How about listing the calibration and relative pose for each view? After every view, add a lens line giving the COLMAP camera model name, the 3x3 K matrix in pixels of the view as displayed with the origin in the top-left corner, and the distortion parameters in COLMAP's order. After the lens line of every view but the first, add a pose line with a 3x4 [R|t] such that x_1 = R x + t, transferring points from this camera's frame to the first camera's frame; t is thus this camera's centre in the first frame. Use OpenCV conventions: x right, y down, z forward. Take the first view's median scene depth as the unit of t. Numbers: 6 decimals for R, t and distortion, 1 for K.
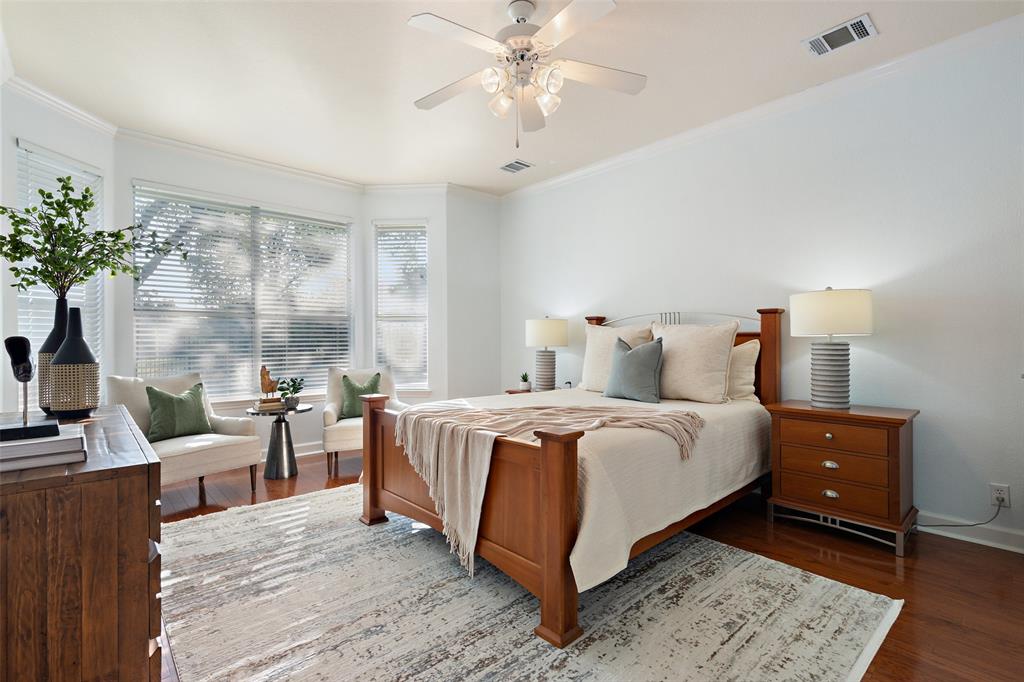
lens RADIAL K [[475.9, 0, 512.0], [0, 475.9, 339.6], [0, 0, 1]] dist [-0.000407, 0.000193]
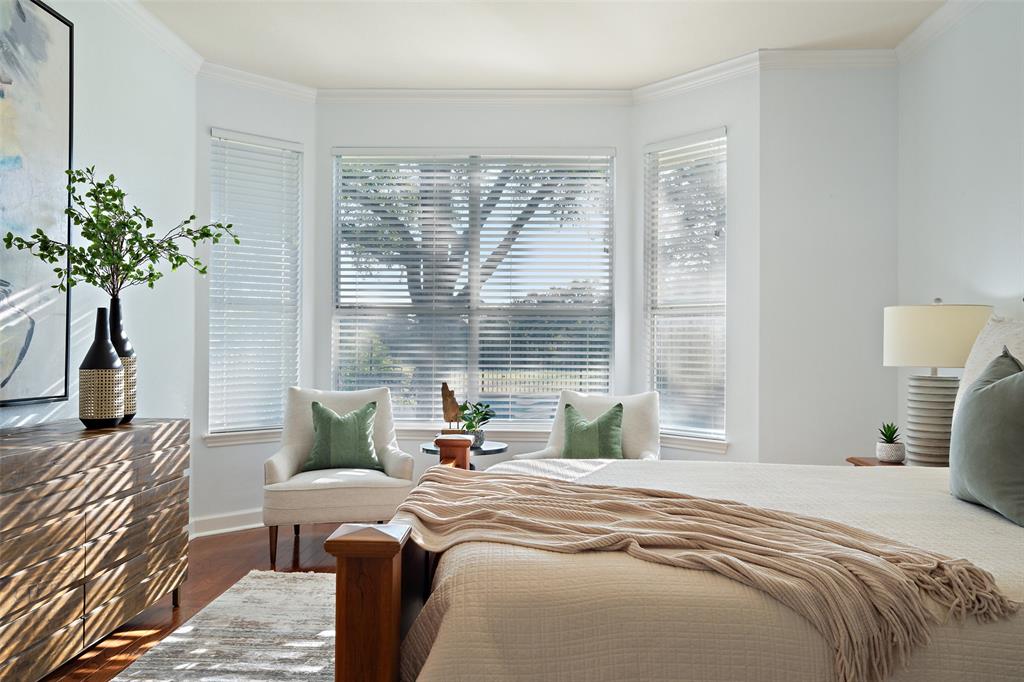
lens RADIAL K [[787.7, 0, 511.9], [0, 787.7, 340.8], [0, 0, 1]] dist [0.011901, 0.001093]
pose [[0.711995, 0.005462, -0.702164, 0.358598], [-0.010906, 0.999935, -0.003281, -0.003599], [0.702100, 0.009994, 0.712008, 0.237450]]
